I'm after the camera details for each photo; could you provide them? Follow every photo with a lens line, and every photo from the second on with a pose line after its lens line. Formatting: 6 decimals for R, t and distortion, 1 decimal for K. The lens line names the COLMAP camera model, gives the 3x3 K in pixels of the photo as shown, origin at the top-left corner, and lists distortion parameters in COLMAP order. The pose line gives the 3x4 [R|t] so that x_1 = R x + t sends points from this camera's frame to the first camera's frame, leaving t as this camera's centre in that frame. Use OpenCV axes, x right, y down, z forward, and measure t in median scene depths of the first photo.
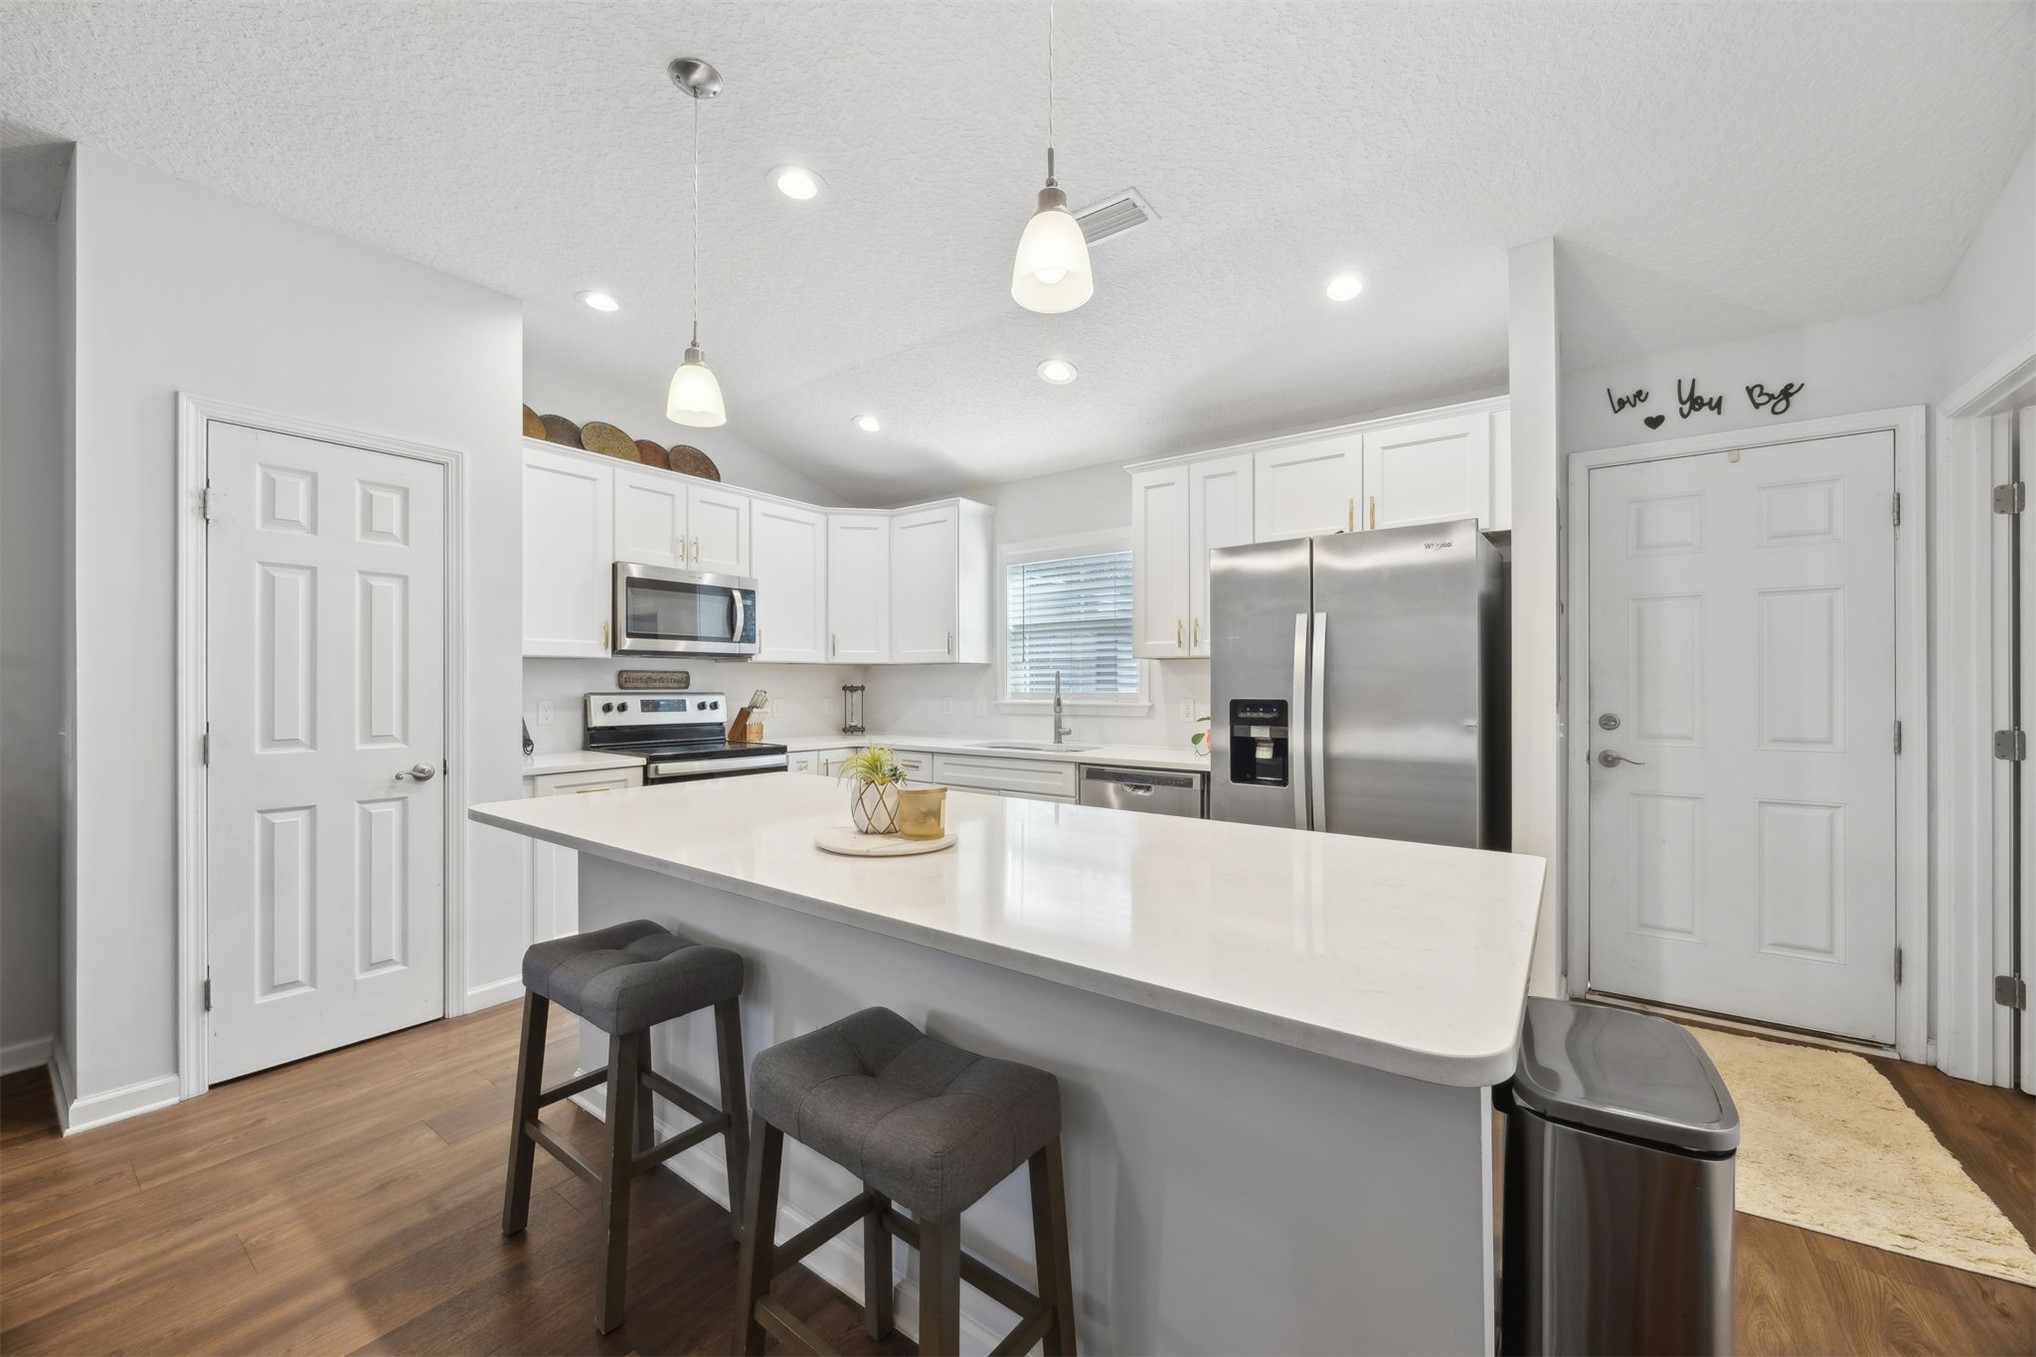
lens RADIAL K [[766.7, 0, 1007.6], [0, 766.7, 685.6], [0, 0, 1]] dist [0.001212, 0.000012]
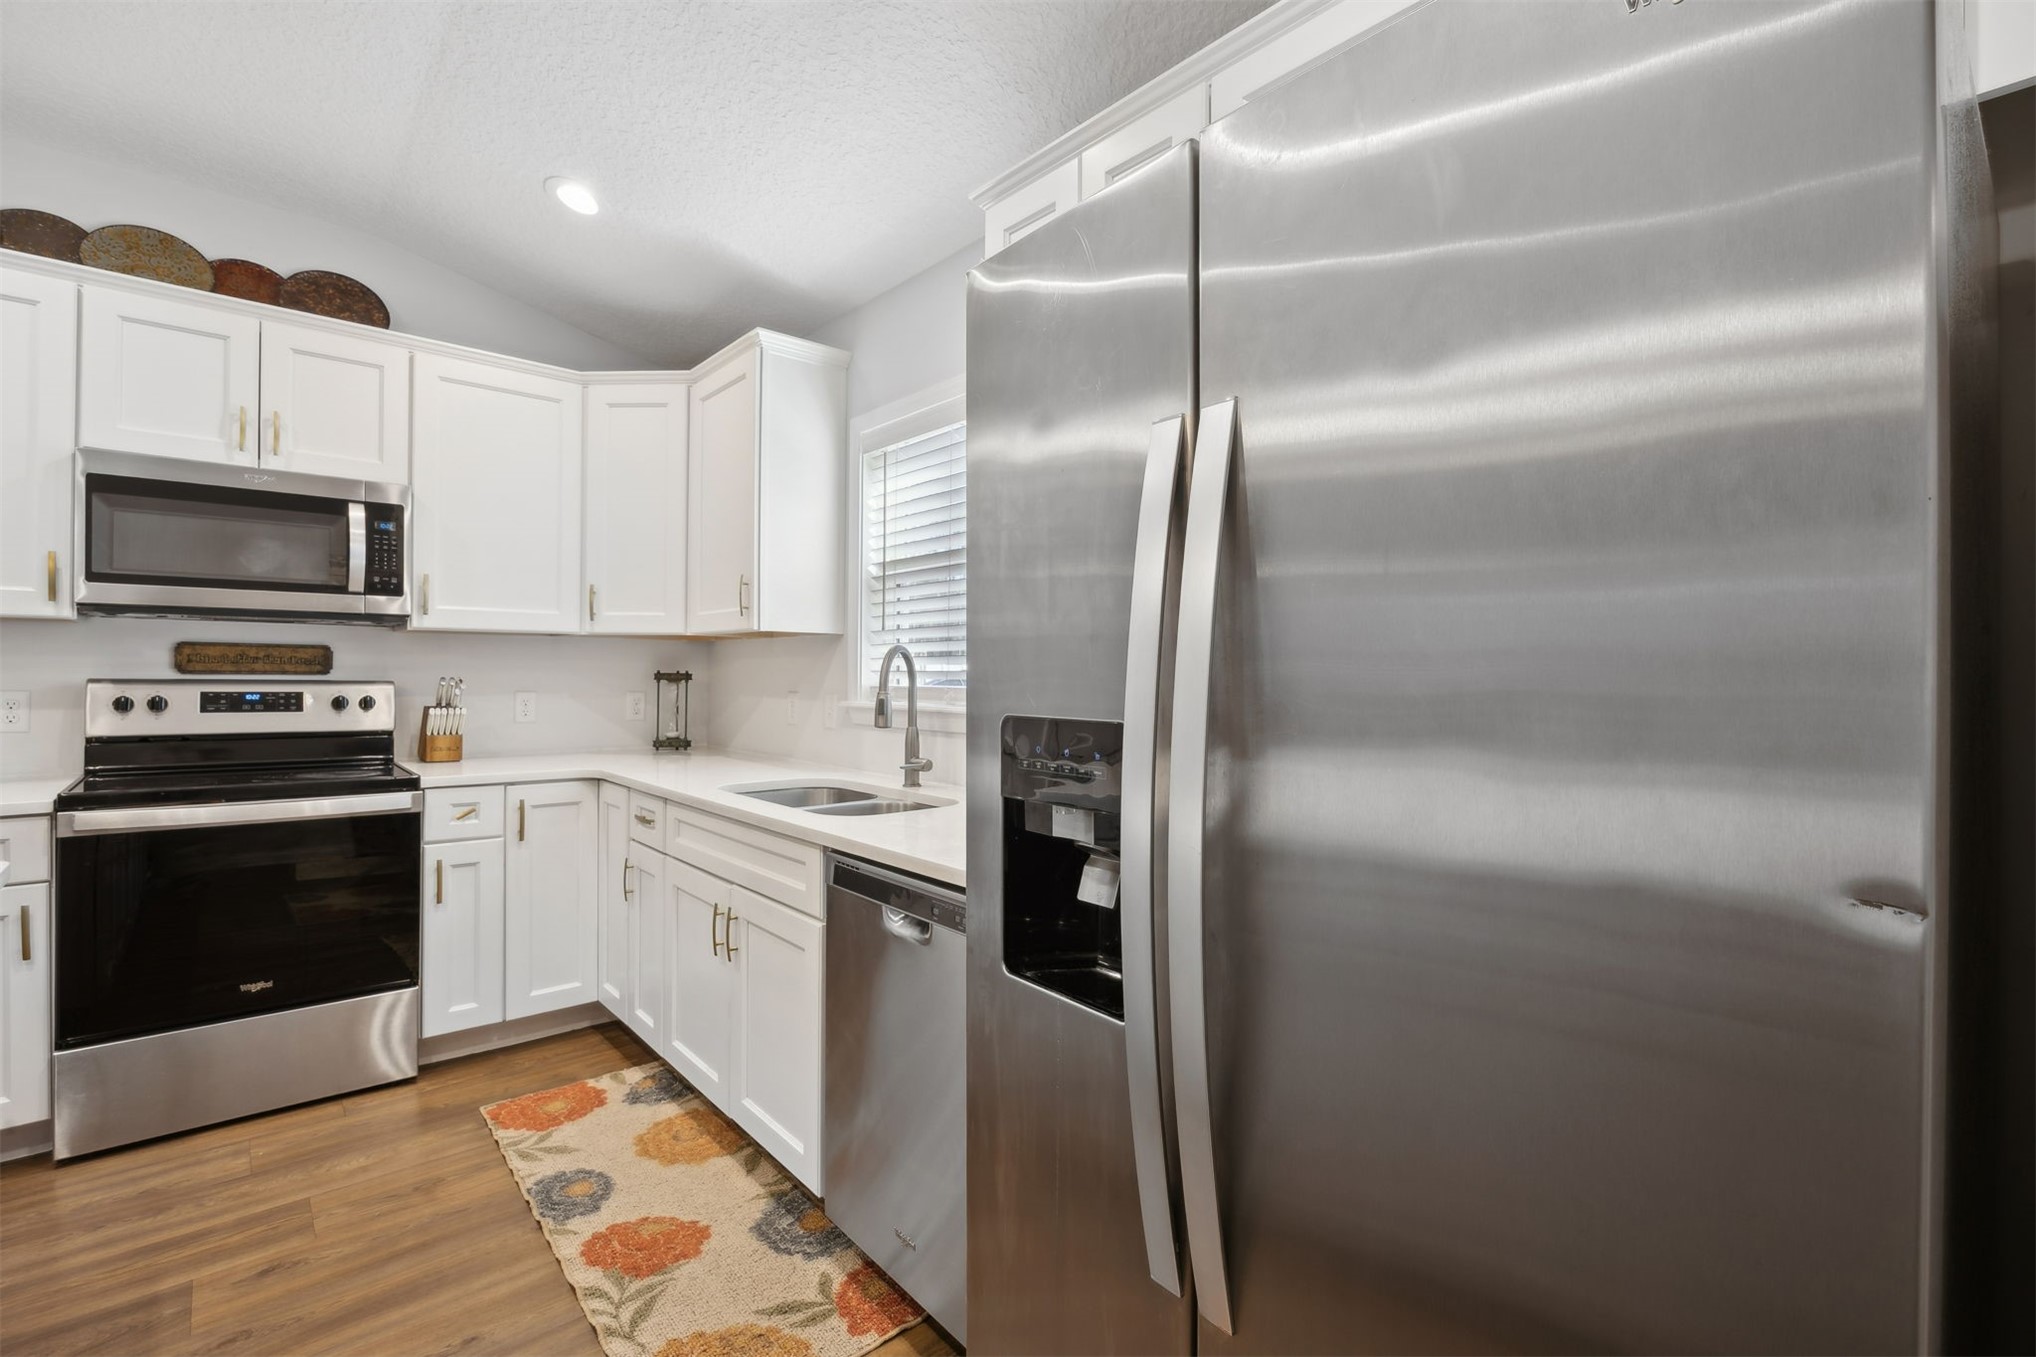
lens RADIAL K [[923.6, 0, 1020.3], [0, 923.6, 670.7], [0, 0, 1]] dist [0.003065, -0.000148]
pose [[0.977348, 0.008909, -0.211451, 0.269954], [-0.009951, 0.999943, -0.003865, -0.001105], [0.211404, 0.005882, 0.977381, 0.406756]]
